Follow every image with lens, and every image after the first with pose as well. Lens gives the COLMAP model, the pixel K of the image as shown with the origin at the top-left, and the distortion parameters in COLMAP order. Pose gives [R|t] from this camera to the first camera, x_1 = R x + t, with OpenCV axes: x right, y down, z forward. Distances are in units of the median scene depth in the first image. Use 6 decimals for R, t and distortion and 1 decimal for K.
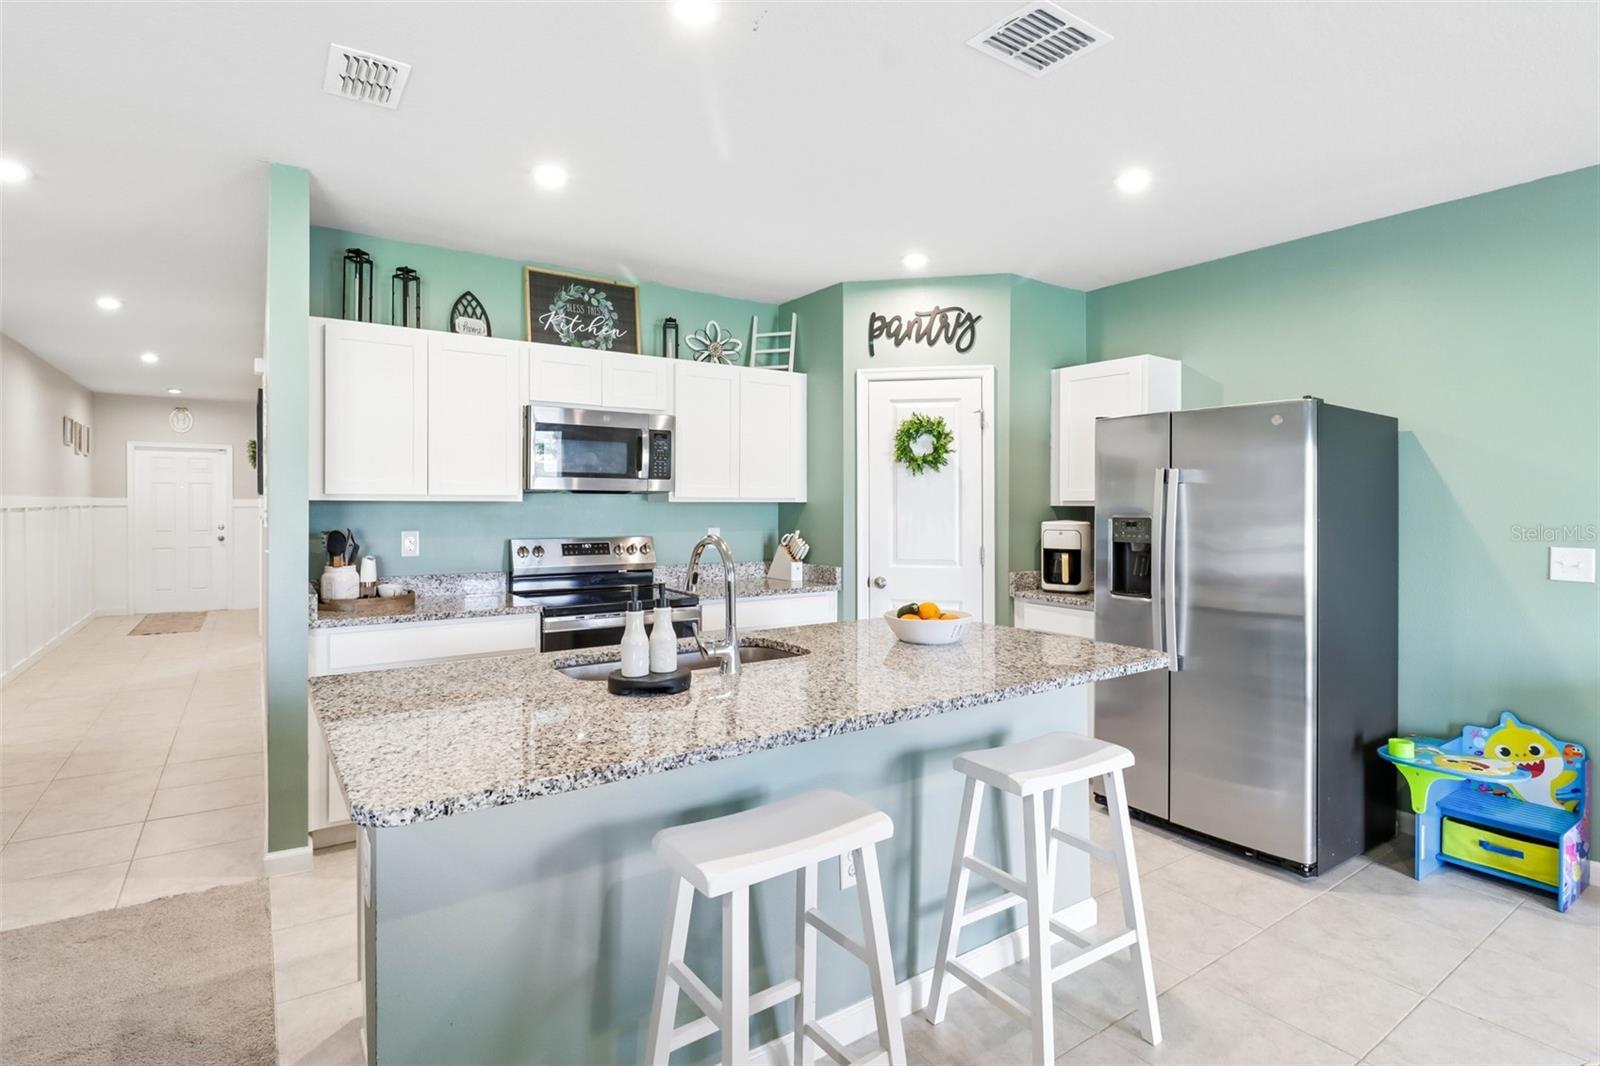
lens RADIAL K [[794.4, 0, 808.4], [0, 794.4, 493.4], [0, 0, 1]] dist [0.011669, 0.000084]
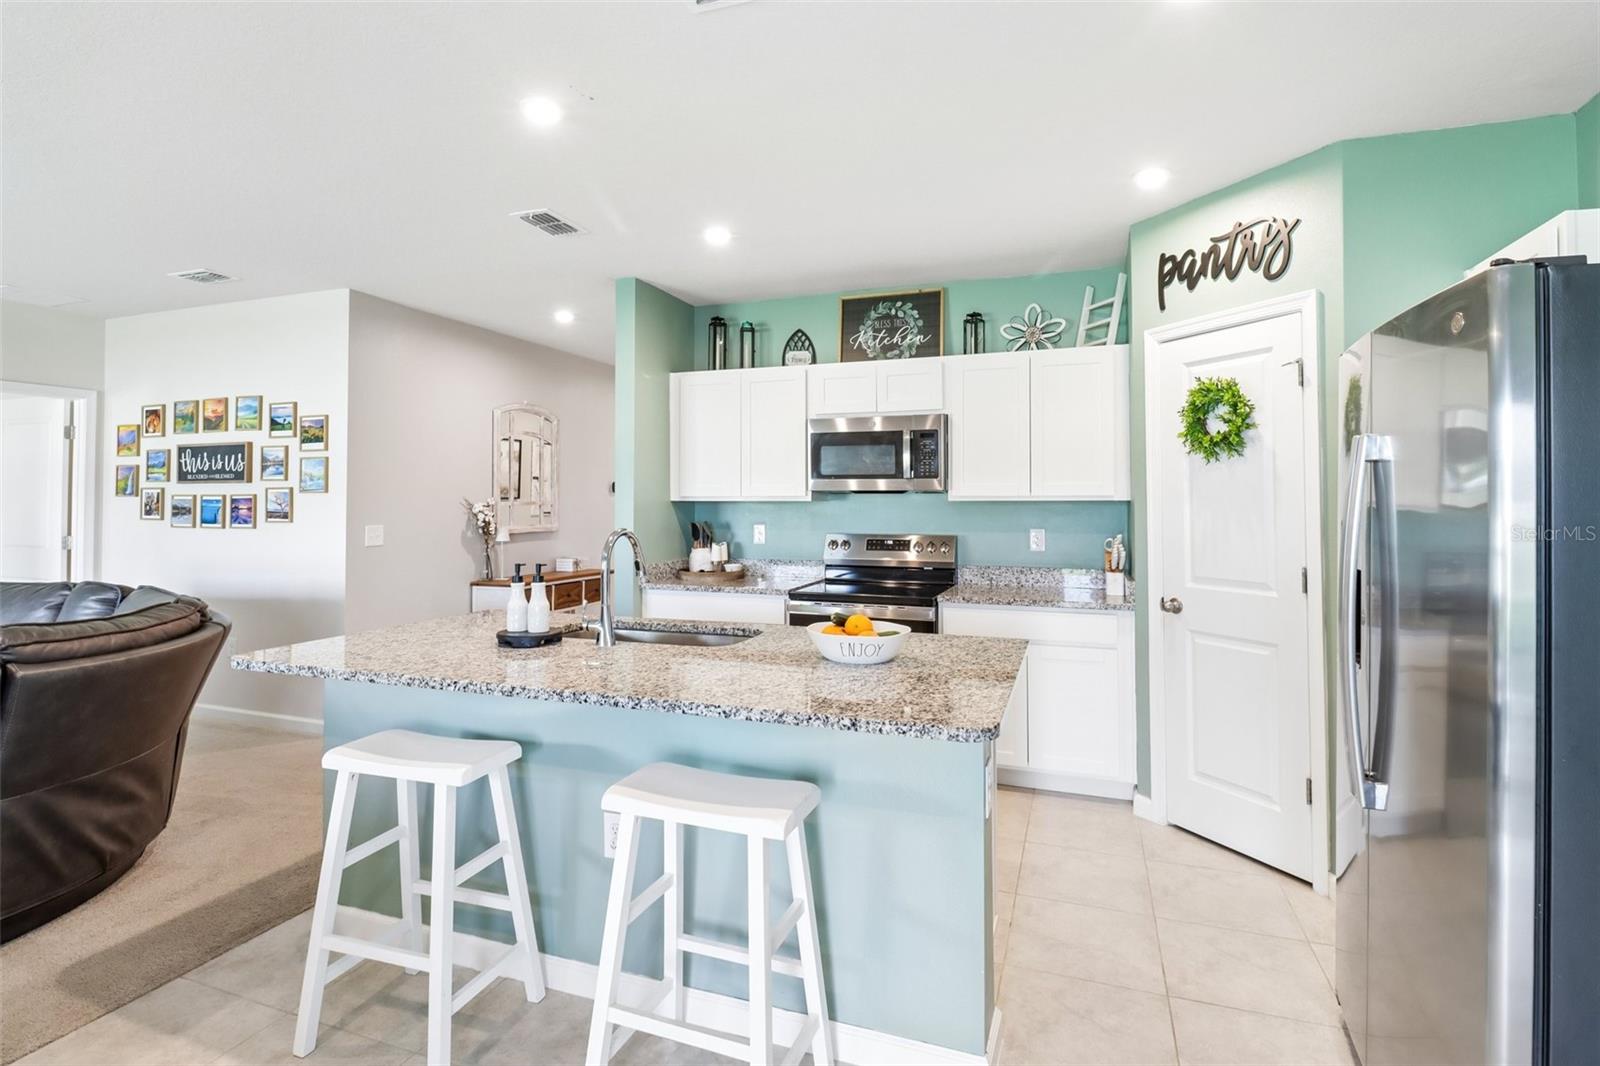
lens RADIAL K [[790.8, 0, 805.8], [0, 790.8, 494.5], [0, 0, 1]] dist [0.001650, -0.015492]
pose [[0.577372, -0.013157, -0.816375, 0.511973], [0.009940, 0.999909, -0.009085, 0.008333], [0.816421, -0.002869, 0.577451, 0.286256]]
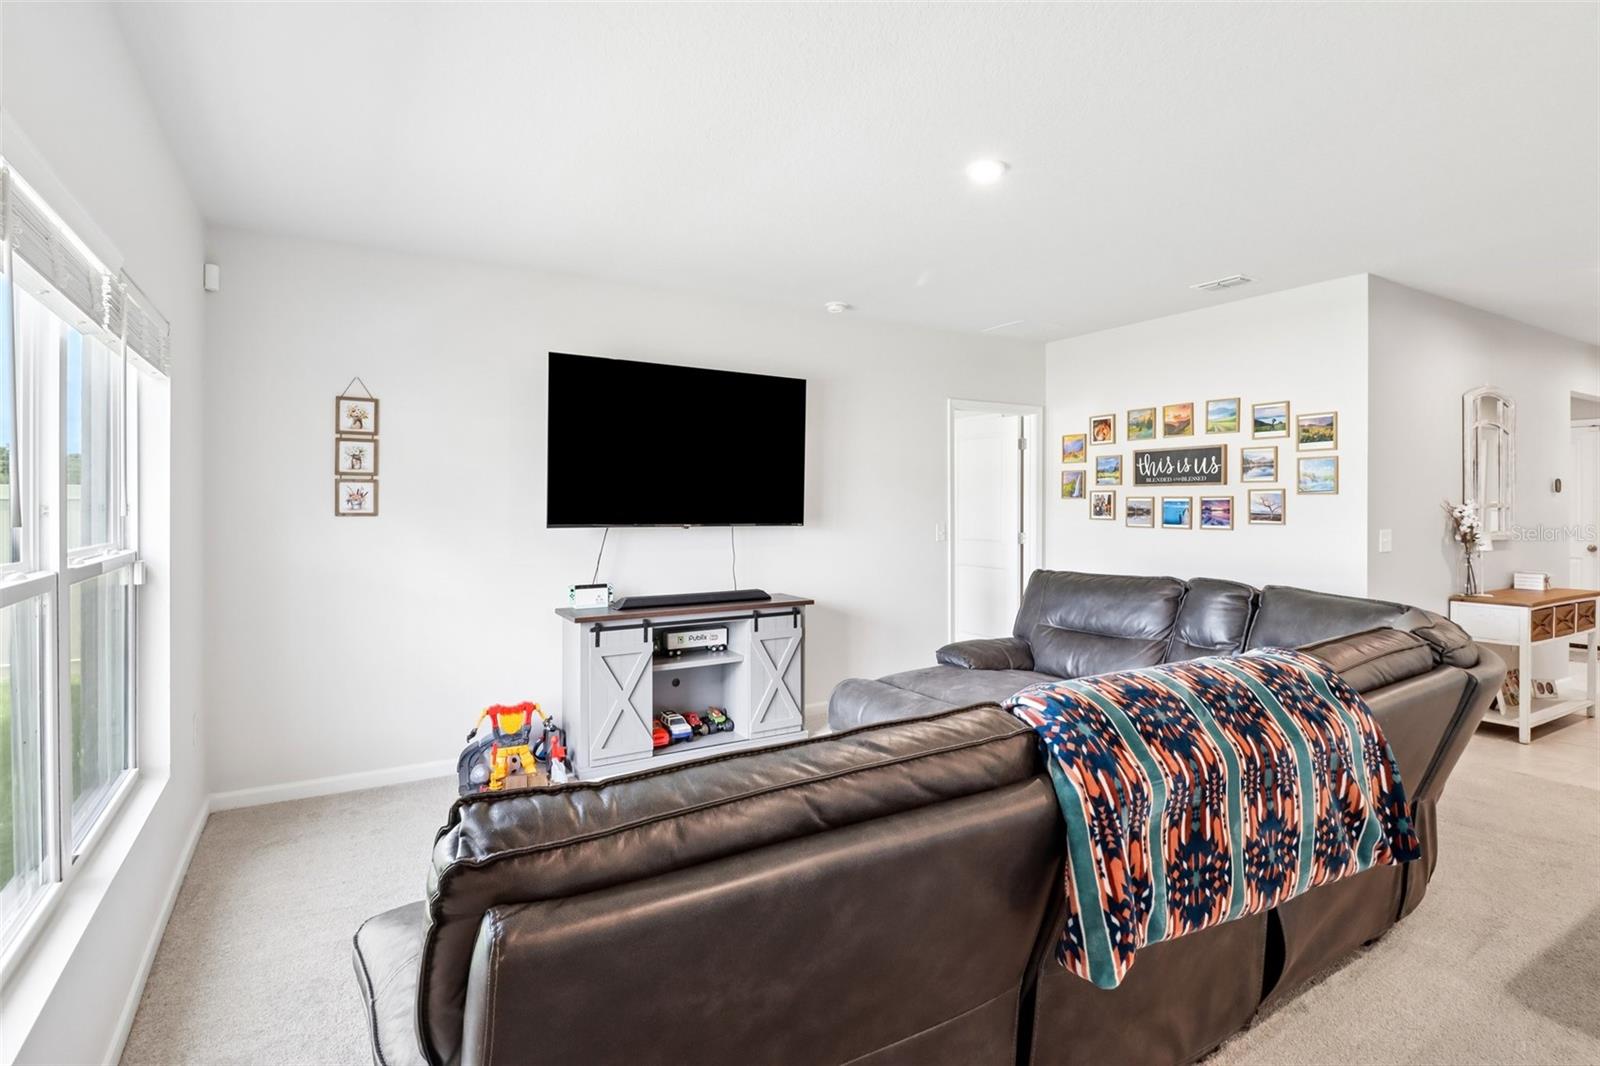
lens RADIAL K [[794.0, 0, 801.7], [0, 794.0, 501.1], [0, 0, 1]] dist [0.000463, -0.014939]
pose [[-0.079848, -0.006775, -0.996784, 0.325551], [0.007829, 0.999942, -0.007424, 0.000721], [0.996776, -0.008396, -0.079790, -0.230797]]
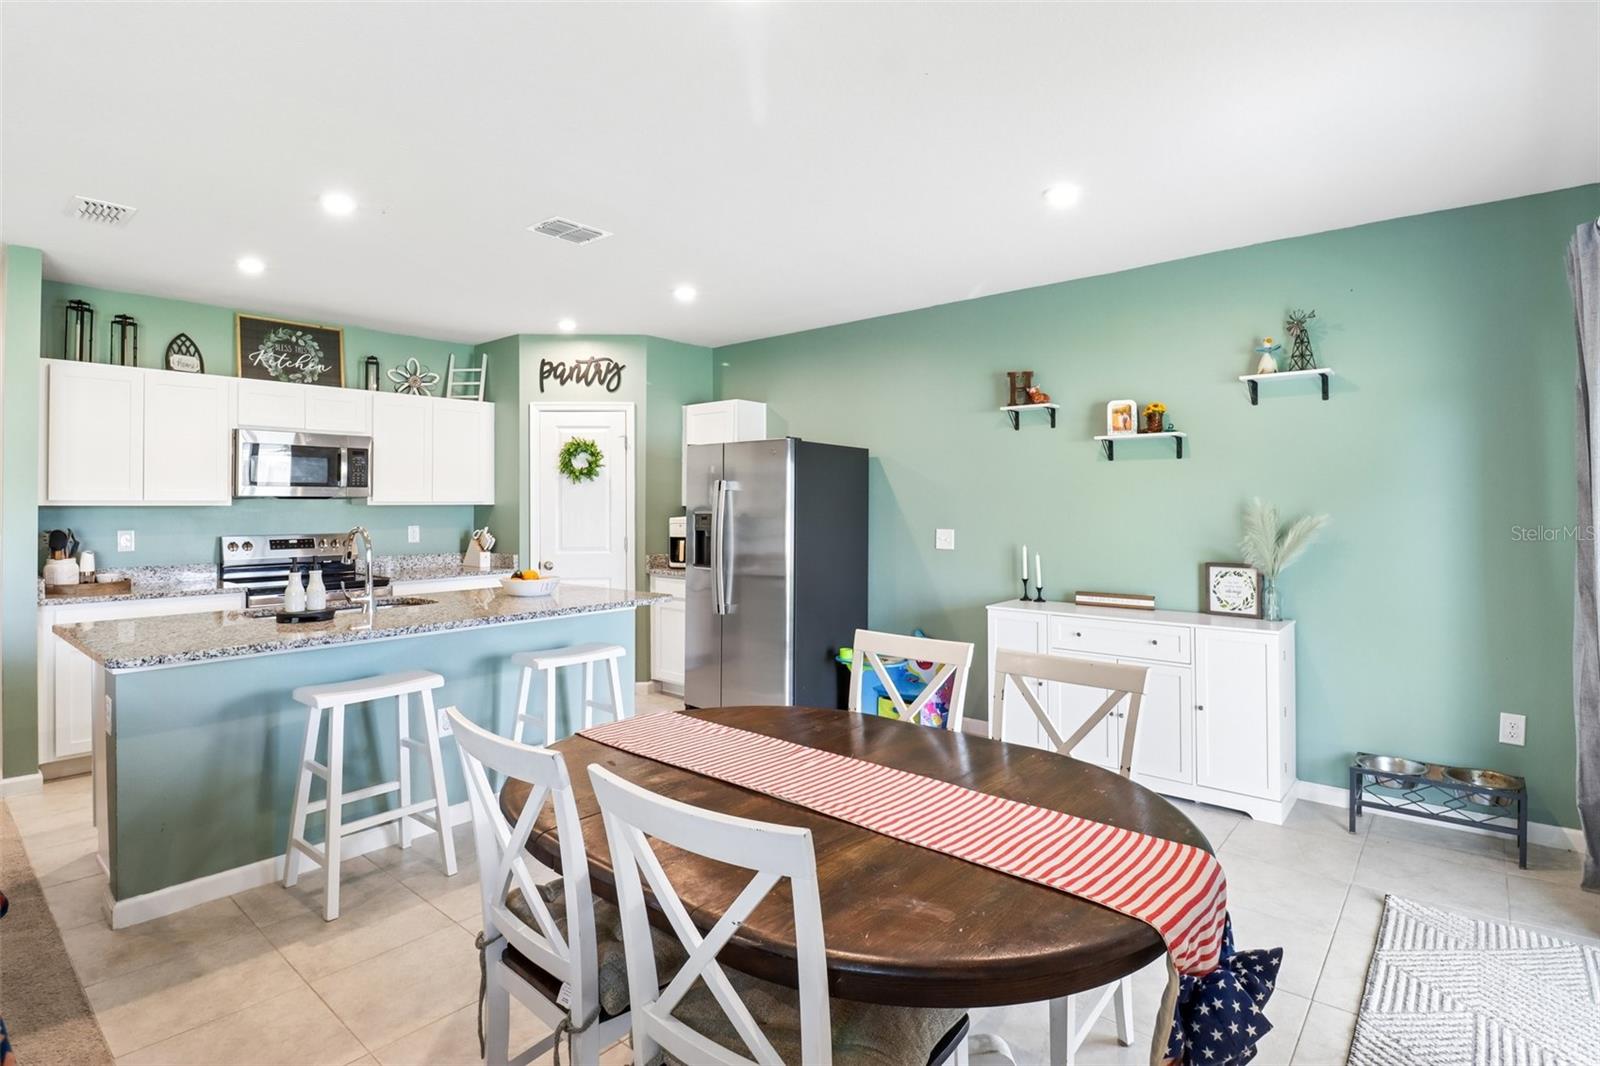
lens RADIAL K [[794.1, 0, 807.8], [0, 794.1, 486.6], [0, 0, 1]] dist [0.000991, -0.008760]
pose [[0.966817, -0.001308, 0.255467, 0.172189], [0.004101, 0.999938, -0.010401, -0.002557], [-0.255437, 0.011103, 0.966762, -0.377047]]
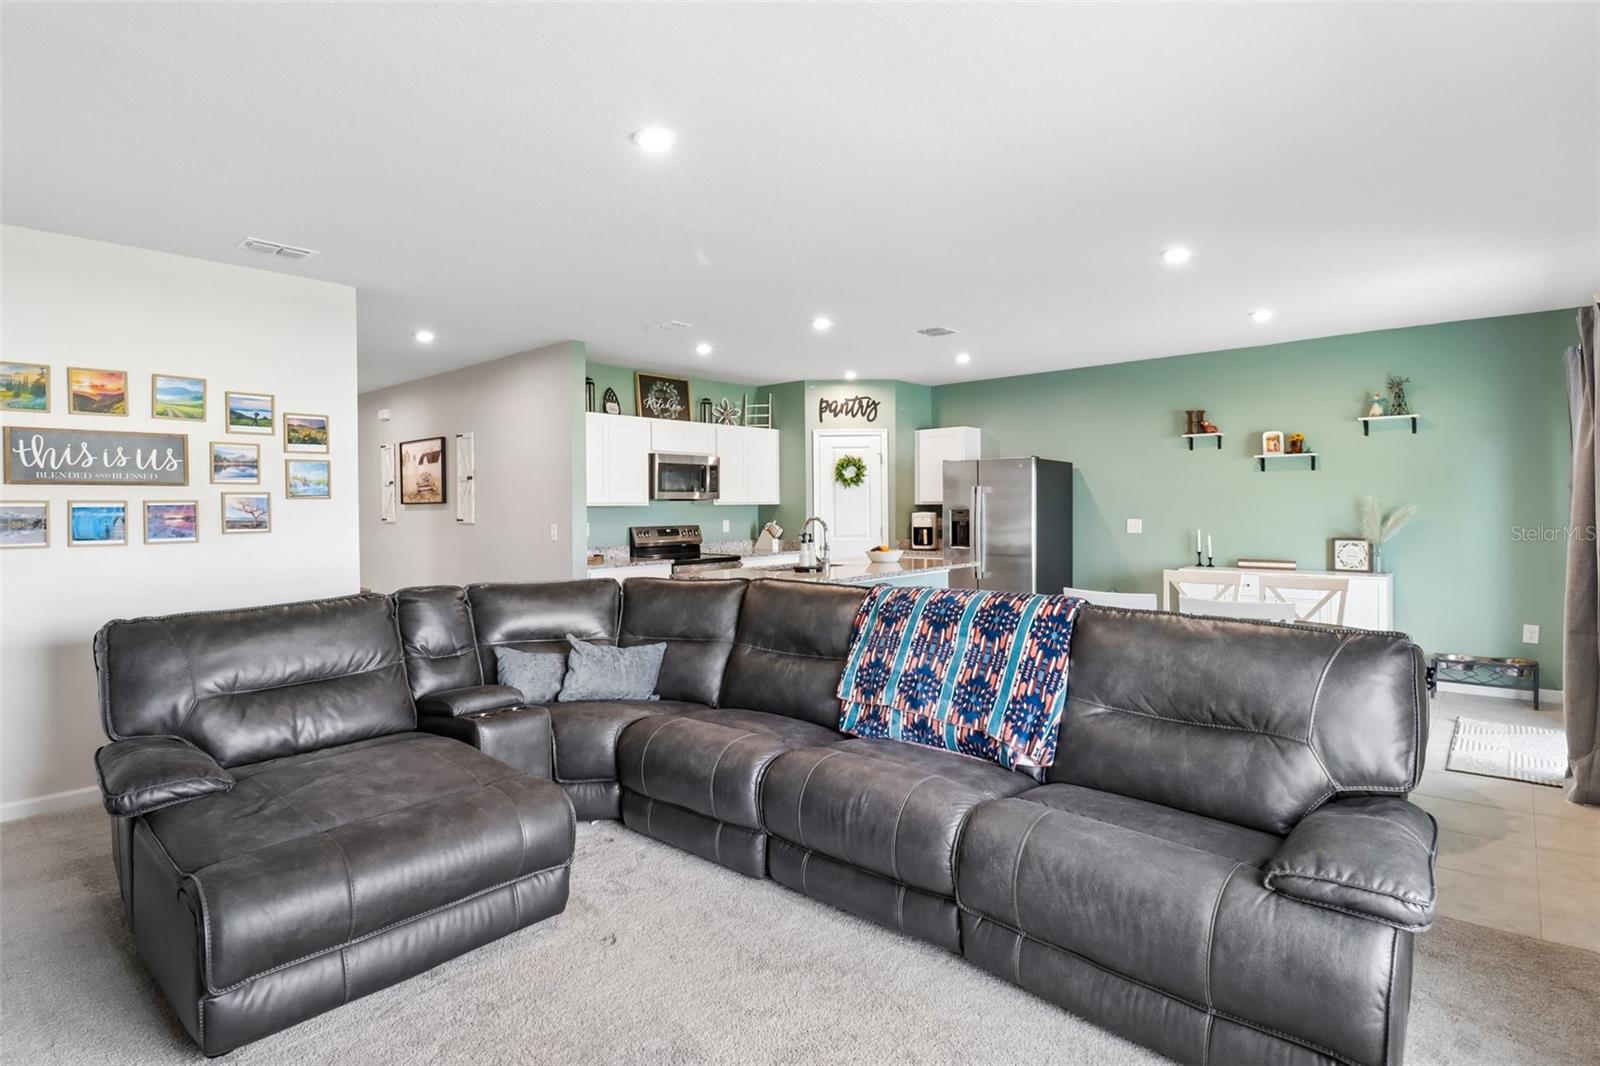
lens RADIAL K [[802.9, 0, 806.1], [0, 802.9, 505.5], [0, 0, 1]] dist [0.002298, -0.009390]
pose [[0.971353, -0.013195, 0.237276, -0.394052], [0.010640, 0.999871, 0.012044, -0.007477], [-0.237404, -0.009175, 0.971368, -0.769707]]
